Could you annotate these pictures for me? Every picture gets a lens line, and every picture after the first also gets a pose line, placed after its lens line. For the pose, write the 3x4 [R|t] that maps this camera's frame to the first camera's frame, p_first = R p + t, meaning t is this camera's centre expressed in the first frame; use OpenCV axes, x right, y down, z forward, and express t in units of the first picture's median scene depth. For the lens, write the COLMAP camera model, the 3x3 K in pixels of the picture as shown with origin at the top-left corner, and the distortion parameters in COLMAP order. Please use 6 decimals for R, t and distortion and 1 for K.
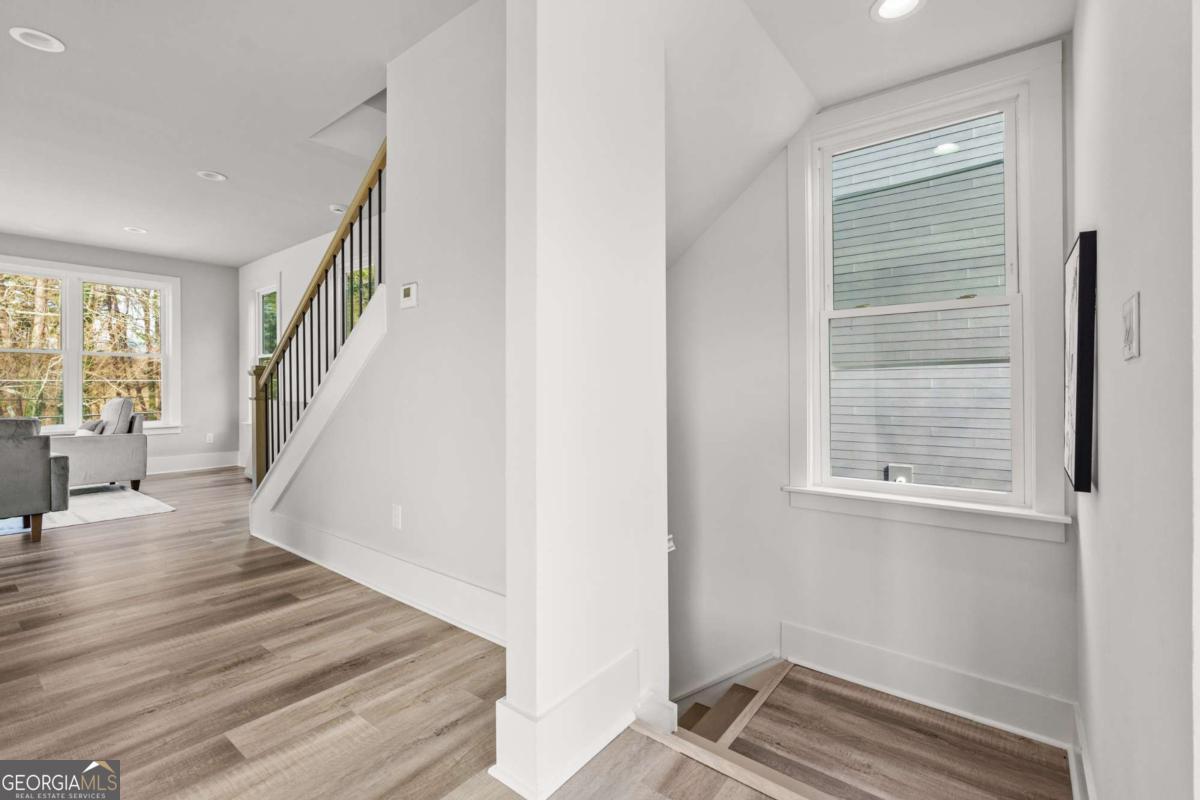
lens RADIAL K [[536.1, 0, 598.4], [0, 536.1, 389.5], [0, 0, 1]] dist [-0.000089, -0.000702]
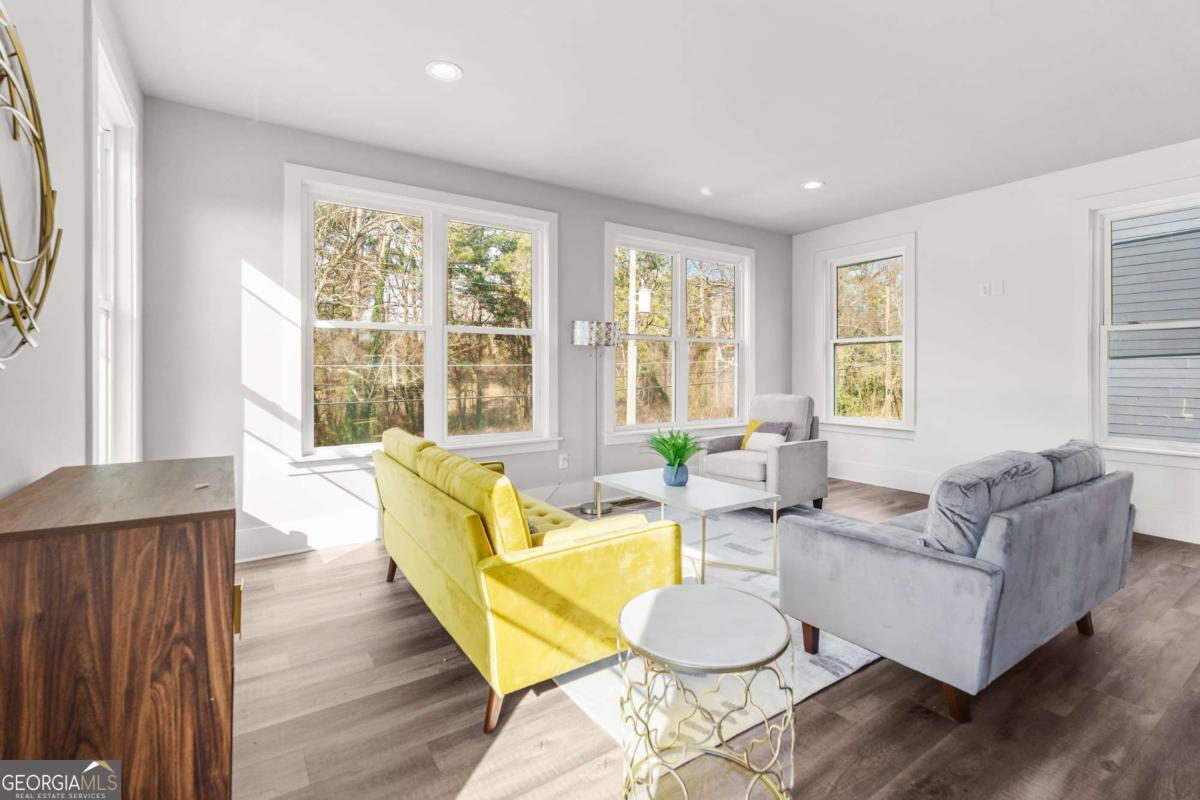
lens RADIAL K [[544.1, 0, 600.9], [0, 544.1, 371.2], [0, 0, 1]] dist [-0.001920, -0.000123]
pose [[0.949601, 0.002060, -0.313454, -1.397324], [-0.001337, 0.999996, 0.002522, -0.032718], [0.313458, -0.001976, 0.949600, 0.197641]]
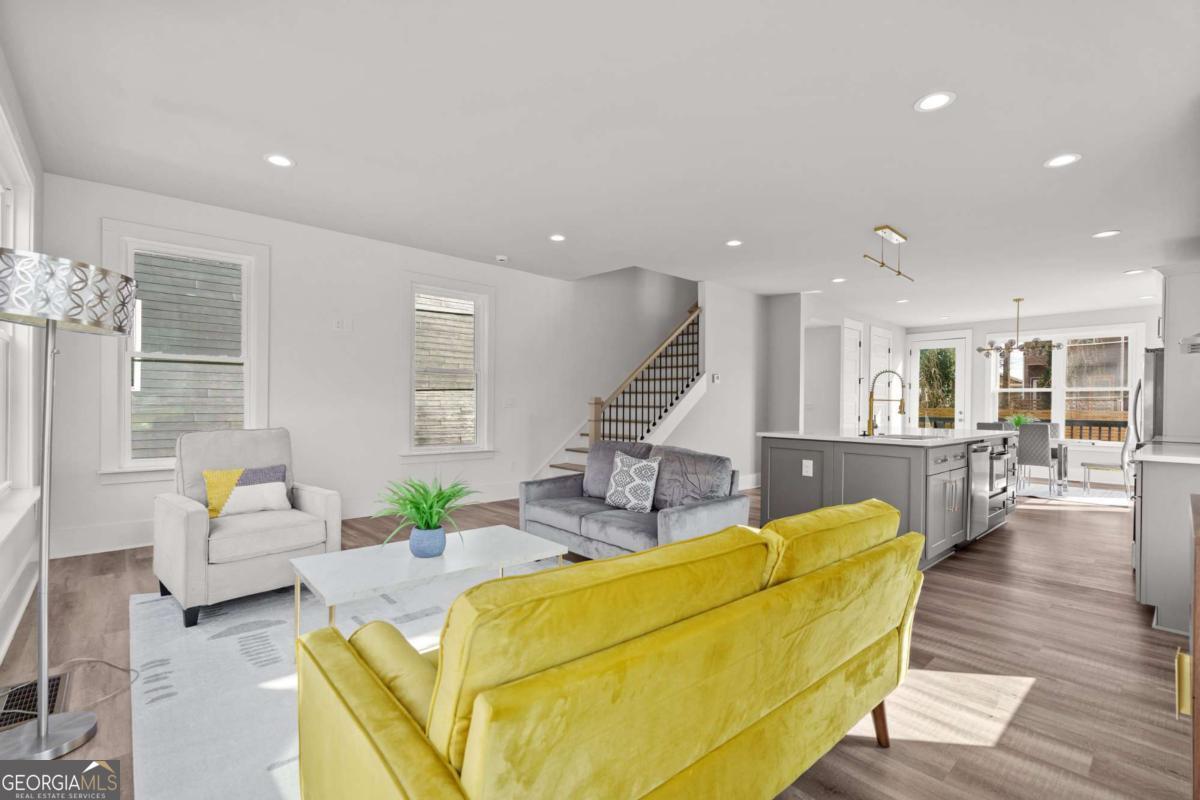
lens RADIAL K [[532.4, 0, 599.6], [0, 532.4, 412.5], [0, 0, 1]] dist [-0.000166, 0.000145]
pose [[0.175918, -0.008524, 0.984368, -2.154634], [-0.012068, 0.999869, 0.010815, -0.020838], [-0.984331, -0.013782, 0.175792, 0.789401]]
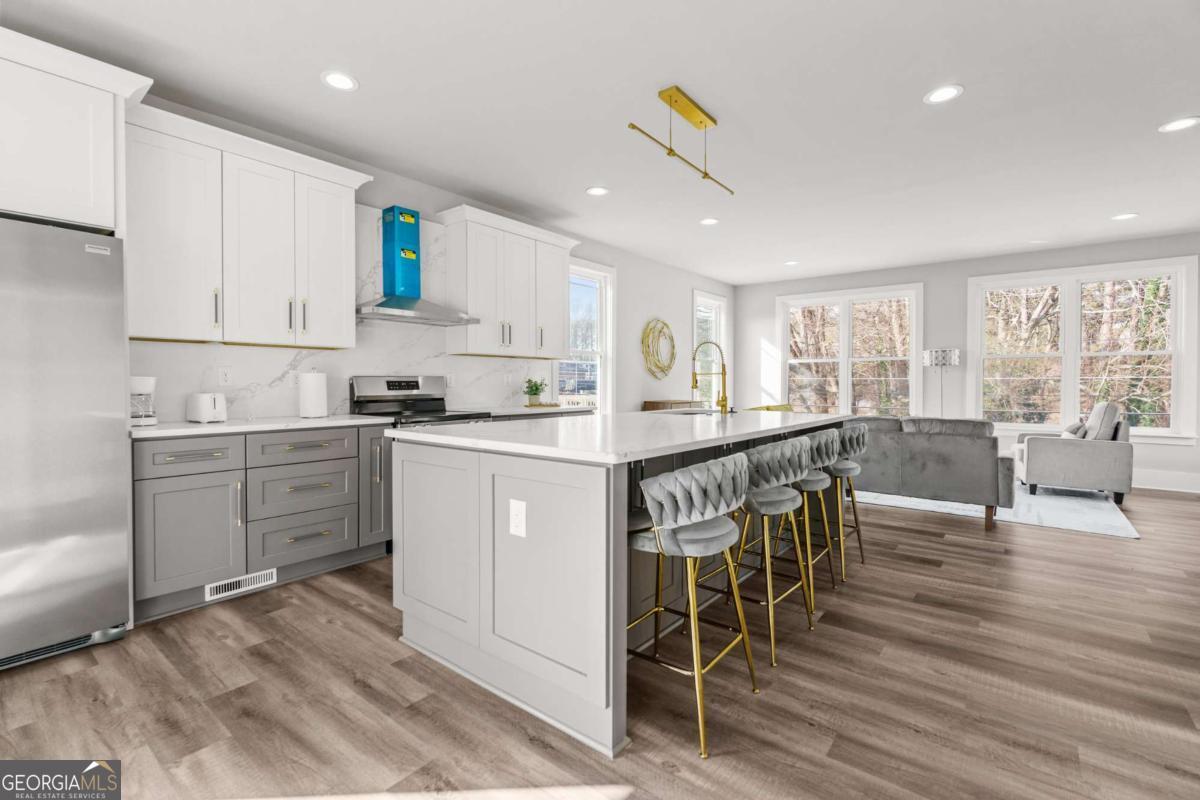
lens RADIAL K [[536.1, 0, 598.4], [0, 536.1, 389.5], [0, 0, 1]] dist [-0.000089, -0.000702]
pose [[-0.013656, 0.013806, -0.999811, 0.081893], [-0.001076, 0.999904, 0.013822, -0.026176], [0.999906, 0.001264, -0.013640, 0.196044]]
